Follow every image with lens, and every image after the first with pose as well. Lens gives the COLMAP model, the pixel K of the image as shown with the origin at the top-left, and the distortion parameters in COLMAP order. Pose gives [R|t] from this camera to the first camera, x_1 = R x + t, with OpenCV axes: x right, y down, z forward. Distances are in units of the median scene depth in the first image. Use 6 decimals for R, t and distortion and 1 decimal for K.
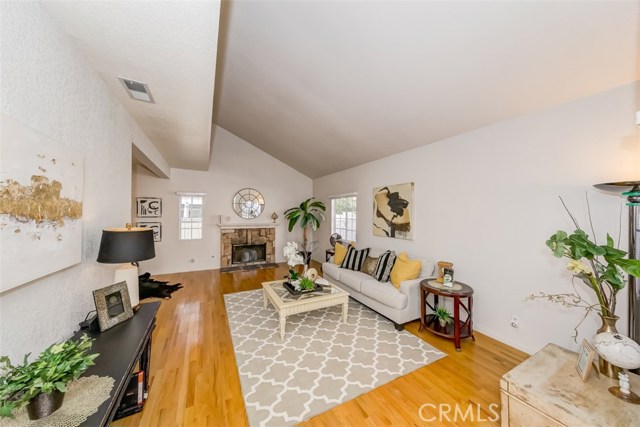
lens RADIAL K [[226.3, 0, 324.8], [0, 226.3, 210.1], [0, 0, 1]] dist [0.001335, -0.000838]
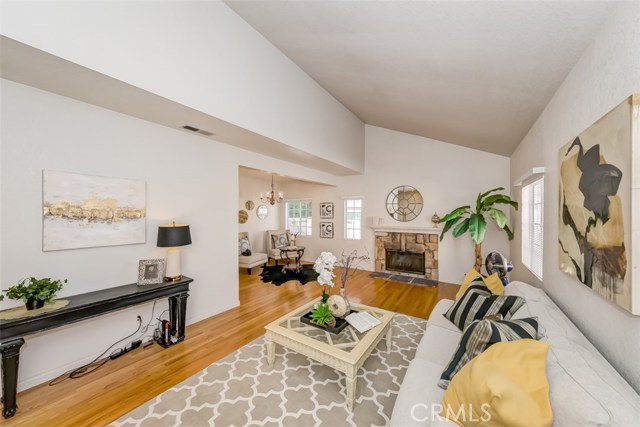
lens RADIAL K [[226.3, 0, 325.1], [0, 226.3, 213.6], [0, 0, 1]] dist [0.001335, -0.000838]
pose [[0.469742, -0.008739, -0.882760, 0.422412], [0.015905, 0.999872, -0.001435, 0.009995], [0.882660, -0.013366, 0.469822, 0.524470]]
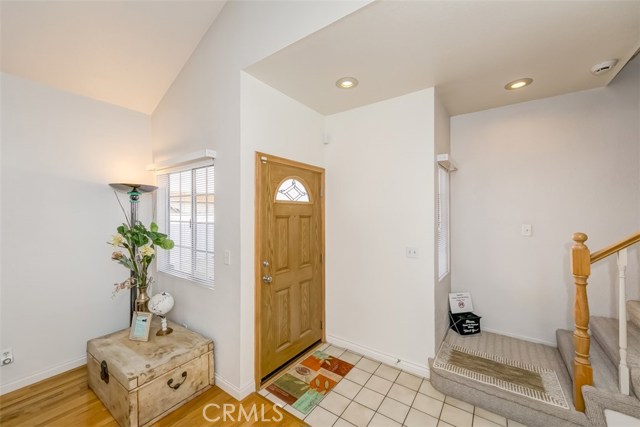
lens RADIAL K [[260.2, 0, 307.6], [0, 260.2, 208.5], [0, 0, 1]] dist [-0.002212, 0.000408]
pose [[-0.441098, 0.006194, 0.897437, -0.204608], [-0.018717, 0.999695, -0.016100, 0.010108], [-0.897264, -0.023899, -0.440848, 0.318548]]
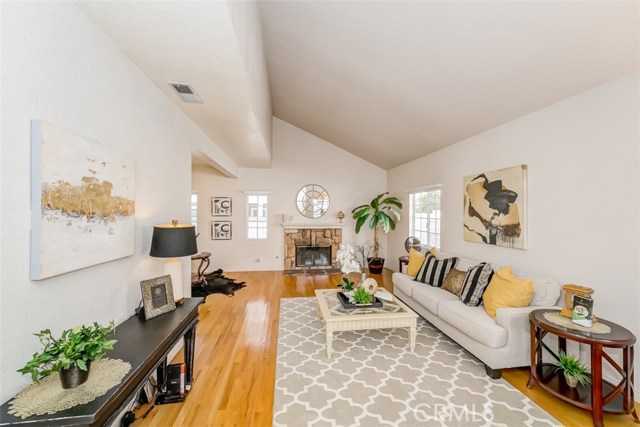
lens RADIAL K [[260.2, 0, 317.0], [0, 260.2, 211.7], [0, 0, 1]] dist [-0.002212, 0.000408]
pose [[0.934615, -0.005523, -0.355618, 0.078940], [0.009277, 0.999918, 0.008851, 0.006540], [0.355540, -0.011572, 0.934589, 0.048716]]
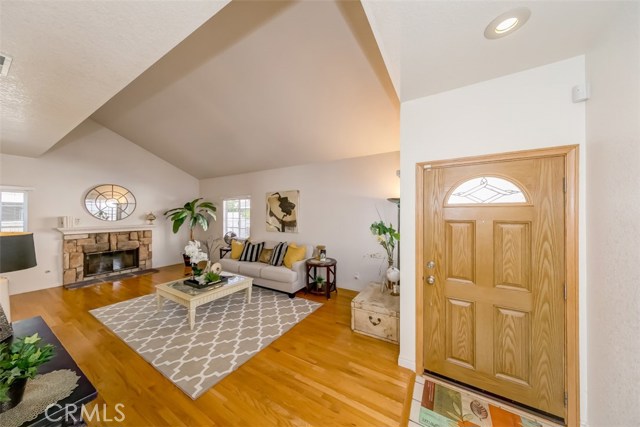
lens RADIAL K [[206.2, 0, 329.5], [0, 206.2, 213.1], [0, 0, 1]] dist [0.006853, -0.000661]
pose [[0.842367, -0.003104, 0.538895, -0.109418], [-0.003681, 0.999927, 0.011513, -0.001490], [-0.538892, -0.011681, 0.842294, -0.125385]]
